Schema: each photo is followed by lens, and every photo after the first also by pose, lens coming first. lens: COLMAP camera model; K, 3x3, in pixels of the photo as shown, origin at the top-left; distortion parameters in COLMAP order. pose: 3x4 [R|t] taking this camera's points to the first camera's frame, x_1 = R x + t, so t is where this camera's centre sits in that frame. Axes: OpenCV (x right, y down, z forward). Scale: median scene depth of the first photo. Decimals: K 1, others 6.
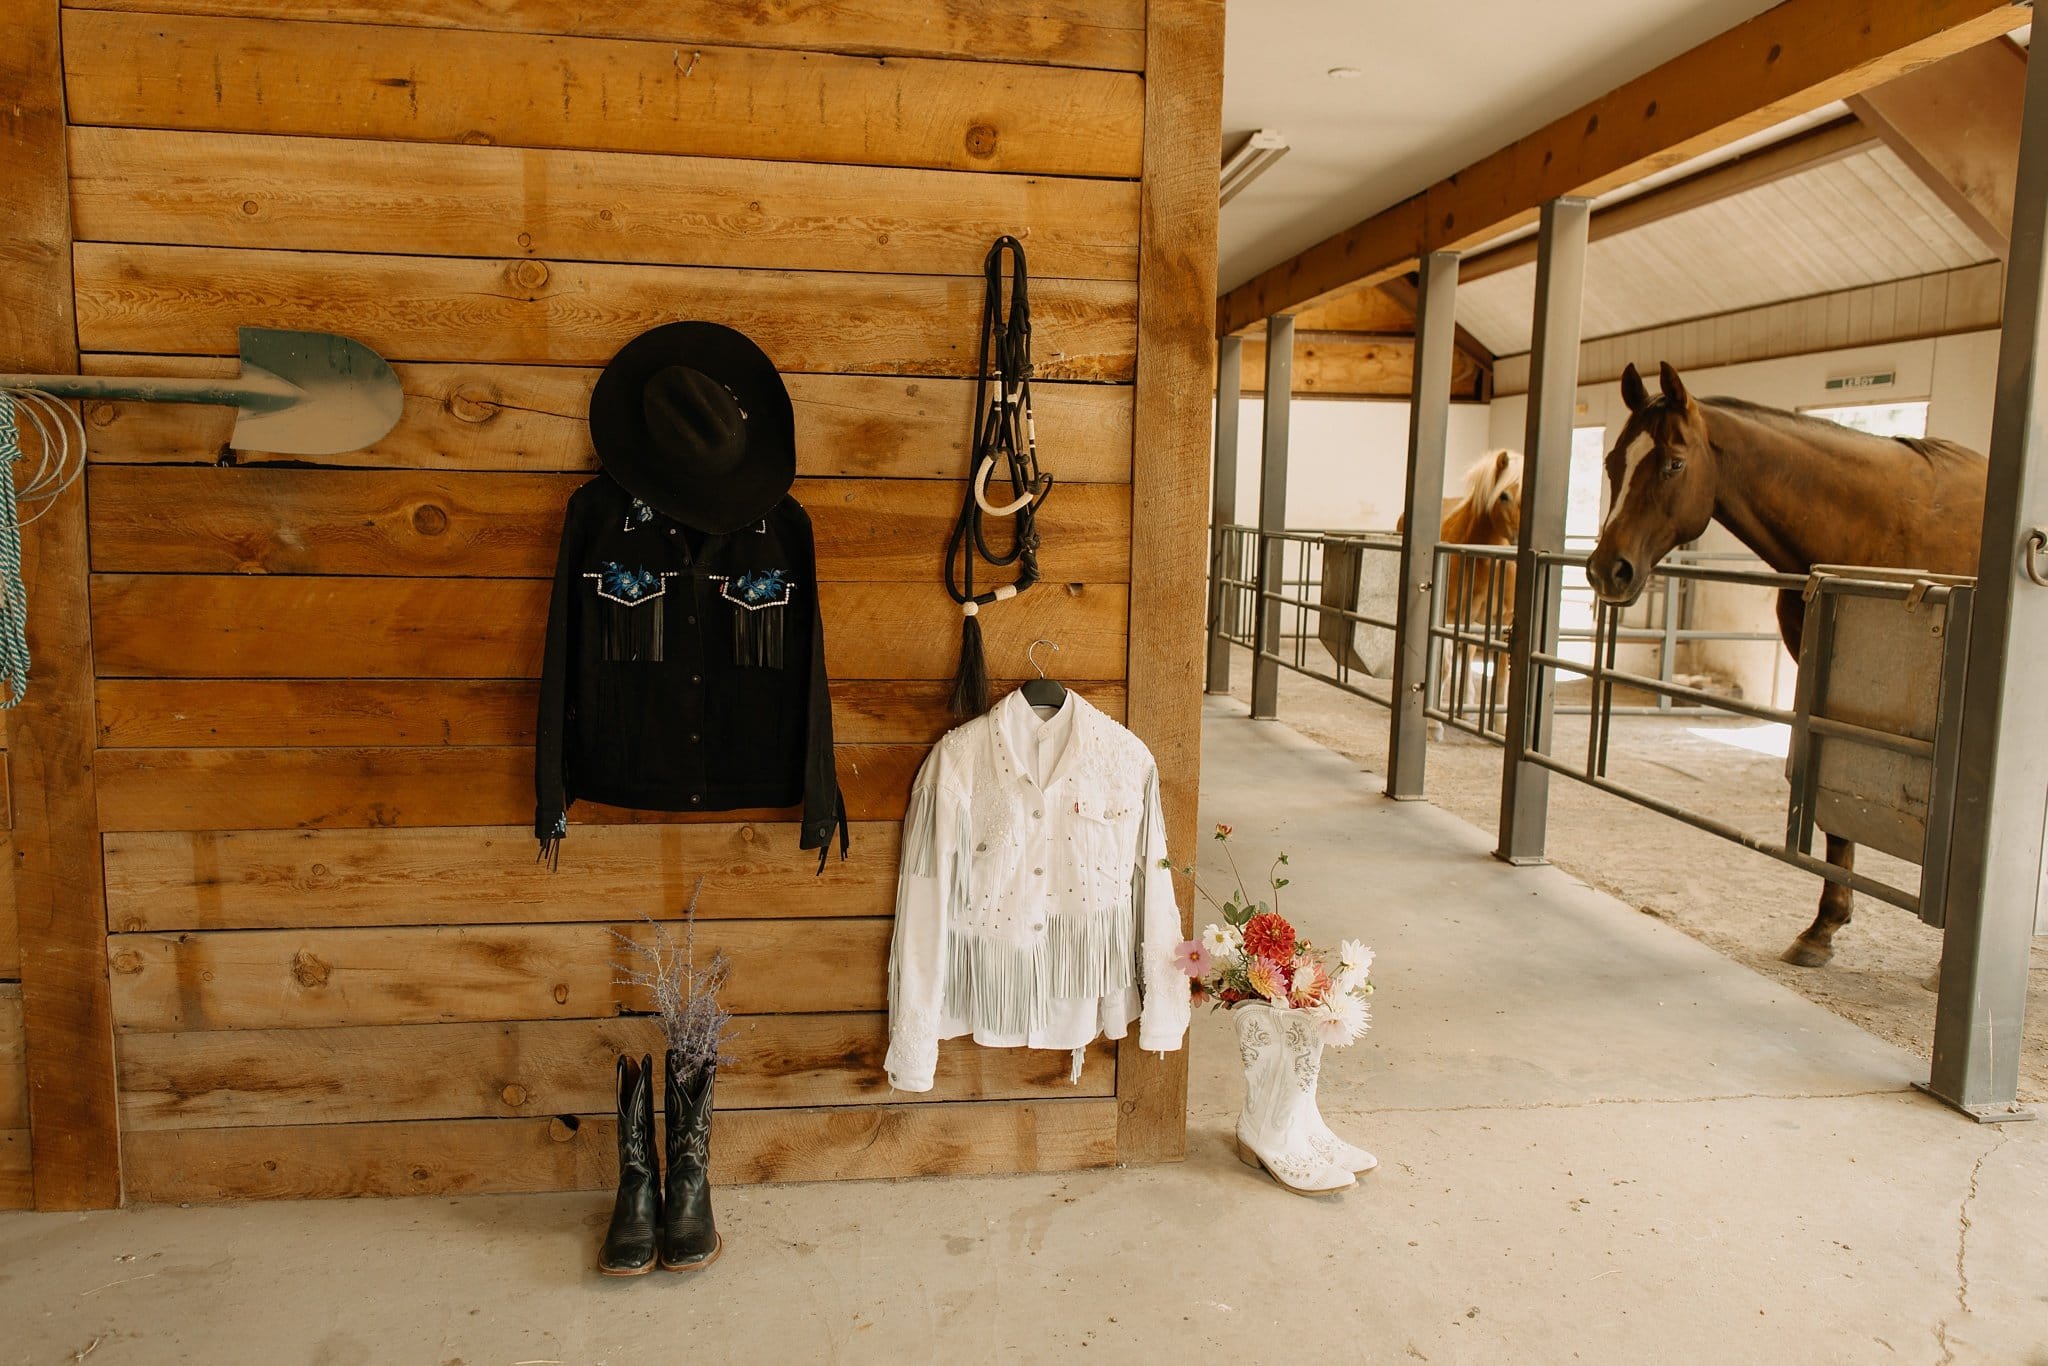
lens RADIAL K [[1442.6, 0, 1008.3], [0, 1442.6, 664.2], [0, 0, 1]] dist [0.006667, -0.004040]
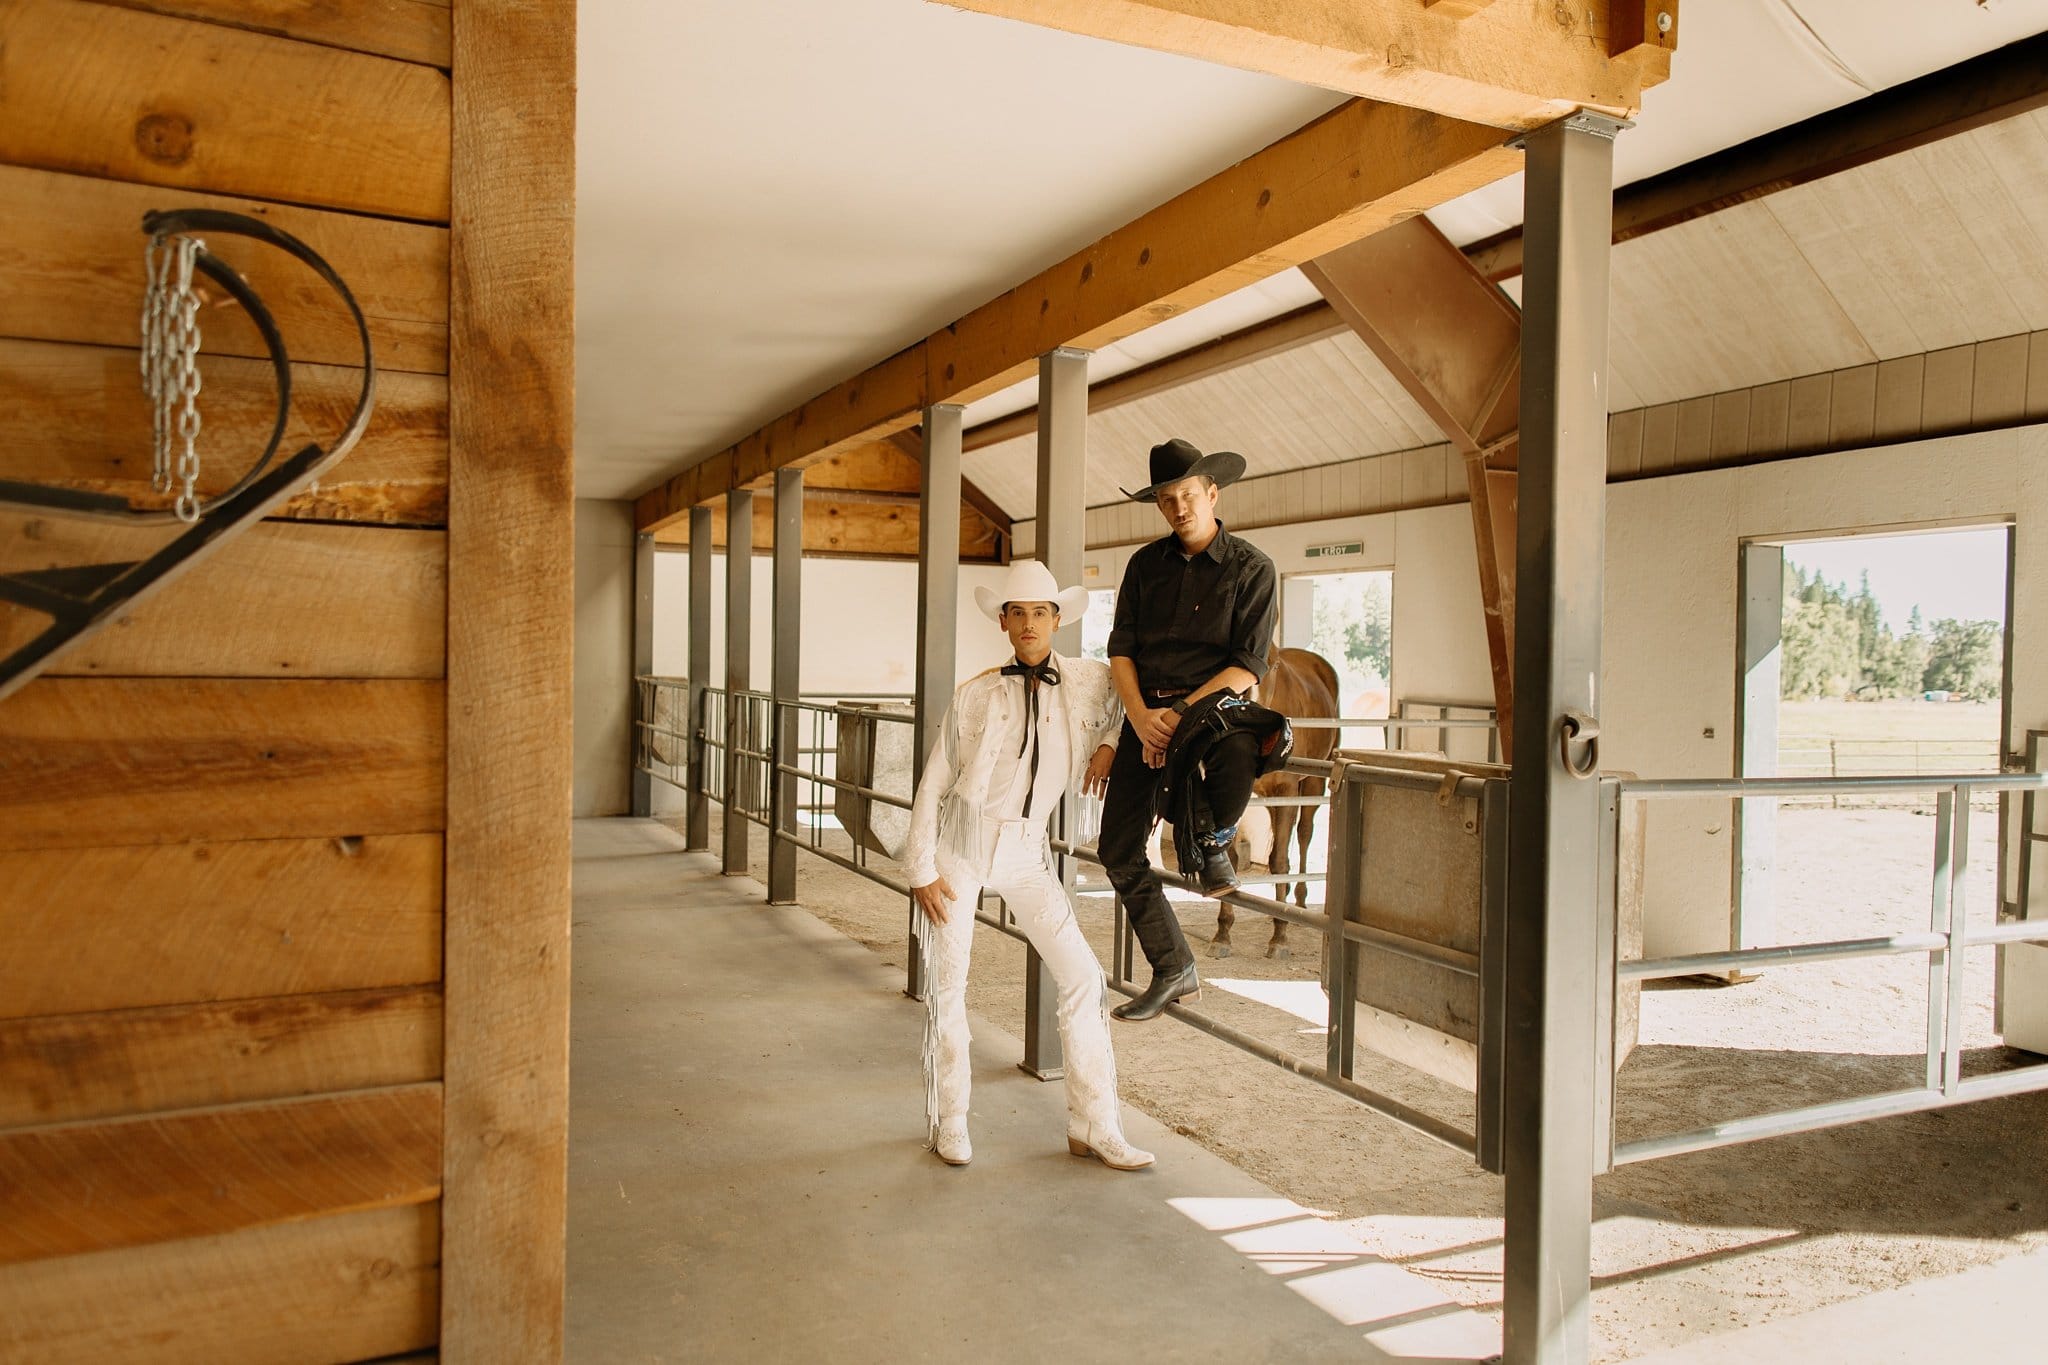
lens RADIAL K [[1384.1, 0, 1016.7], [0, 1384.1, 680.8], [0, 0, 1]] dist [0.007686, -0.000542]
pose [[0.950353, -0.010755, 0.310987, 0.062386], [0.039479, 0.995494, -0.086219, -0.027491], [-0.308659, 0.094216, 0.946495, 0.149589]]
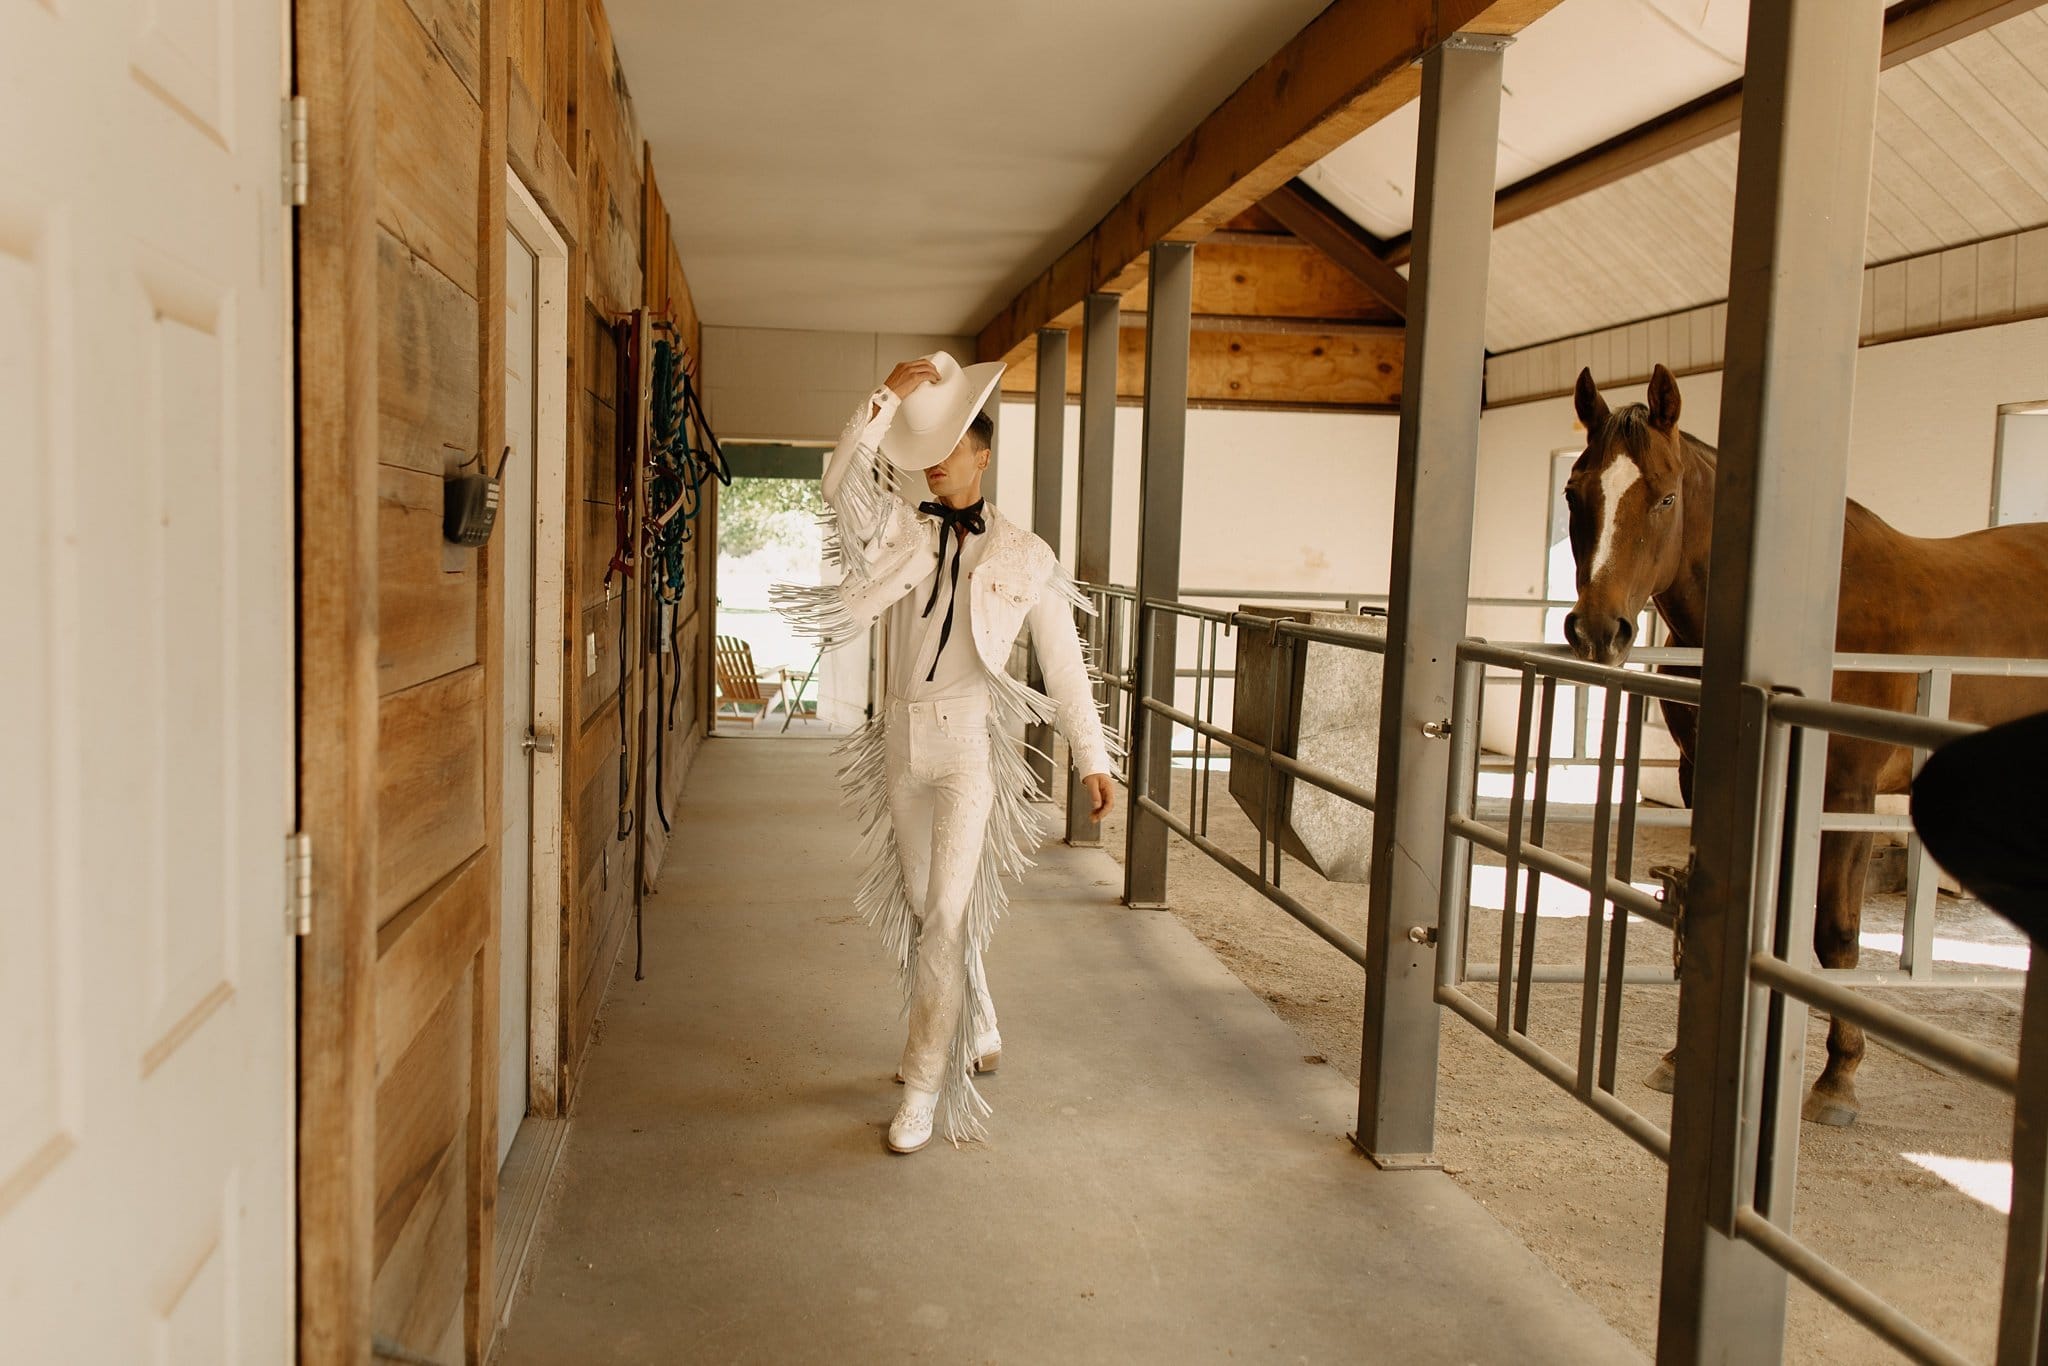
lens RADIAL K [[1442.6, 0, 939.3], [0, 1442.6, 643.5], [0, 0, 1]] dist [0.006667, -0.004040]
pose [[0.999916, 0.007826, -0.010364, 0.126677], [-0.008265, 0.999041, -0.042988, -0.059942], [0.010017, 0.043071, 0.999022, 0.512389]]
